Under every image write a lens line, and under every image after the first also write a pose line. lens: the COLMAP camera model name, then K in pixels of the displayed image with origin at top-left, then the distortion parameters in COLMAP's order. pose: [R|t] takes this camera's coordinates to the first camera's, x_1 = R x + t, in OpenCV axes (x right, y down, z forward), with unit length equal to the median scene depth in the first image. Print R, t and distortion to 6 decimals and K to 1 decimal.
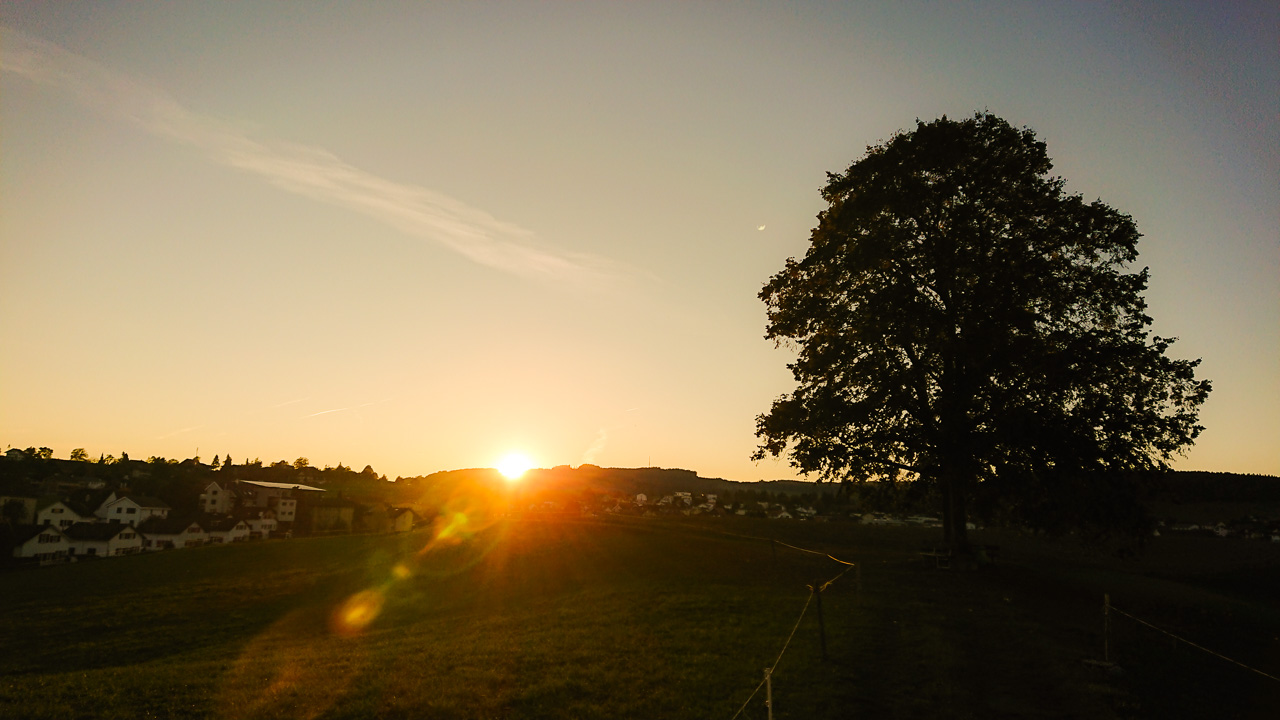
lens RADIAL K [[859.5, 0, 640.0], [0, 859.5, 360.0], [0, 0, 1]] dist [0.220099, -0.297678]
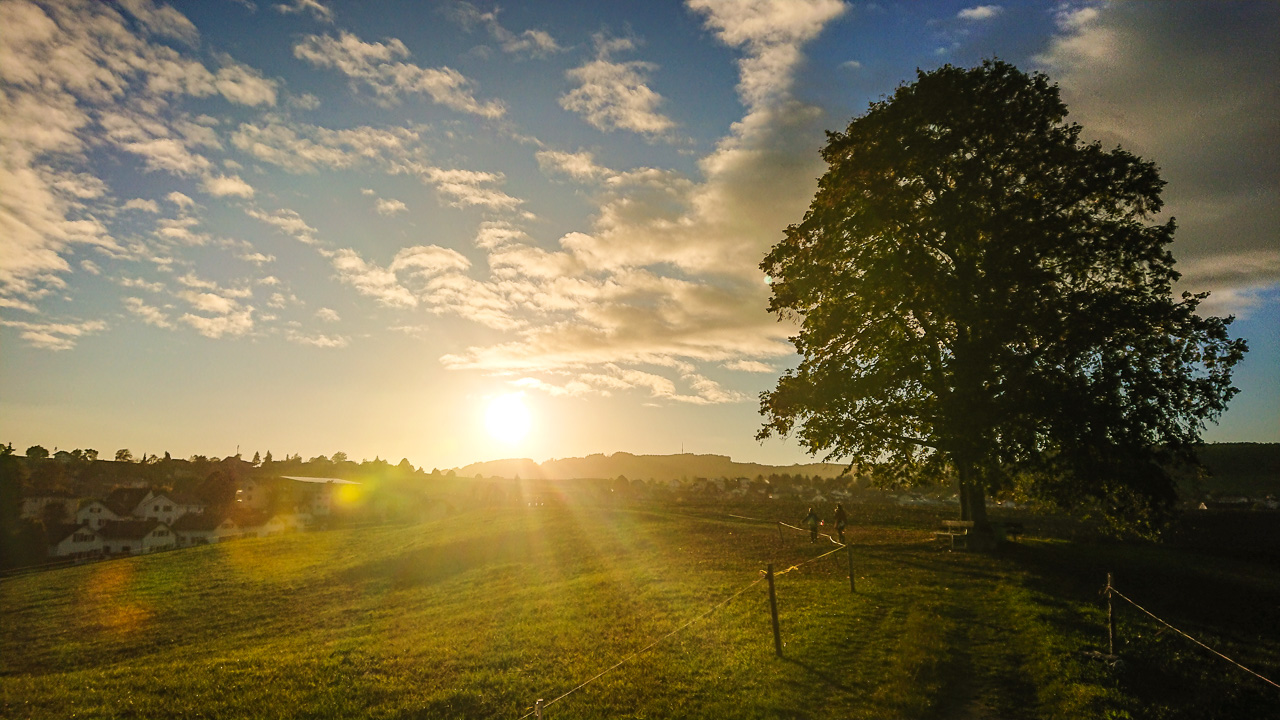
lens RADIAL K [[859.5, 0, 640.0], [0, 859.5, 360.0], [0, 0, 1]] dist [0.220099, -0.297678]
pose [[0.998900, -0.030198, -0.035869, 0.038352], [0.030729, 0.999425, 0.014347, 0.010982], [0.035415, -0.015433, 0.999254, 0.045180]]
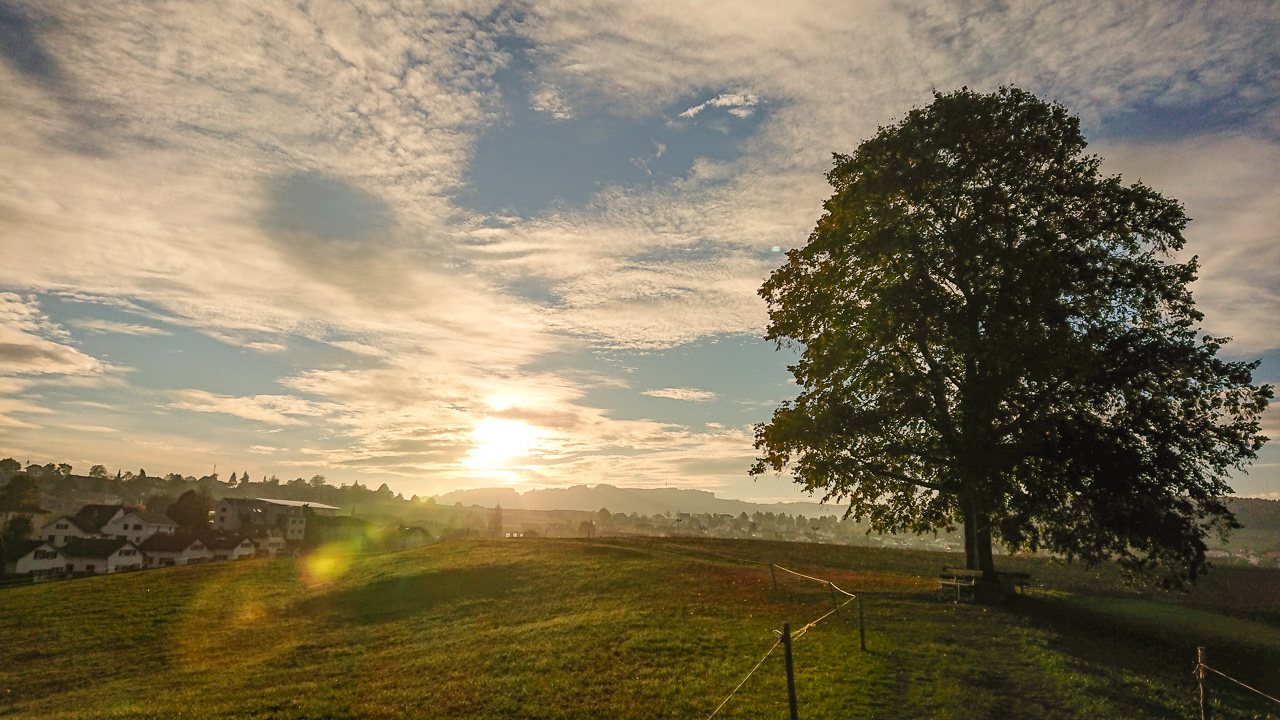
lens RADIAL K [[859.5, 0, 640.0], [0, 859.5, 360.0], [0, 0, 1]] dist [0.220099, -0.297678]
pose [[0.999773, 0.004416, -0.020857, 0.033710], [-0.004899, 0.999720, -0.023171, 0.018792], [0.020749, 0.023267, 0.999514, 0.096955]]
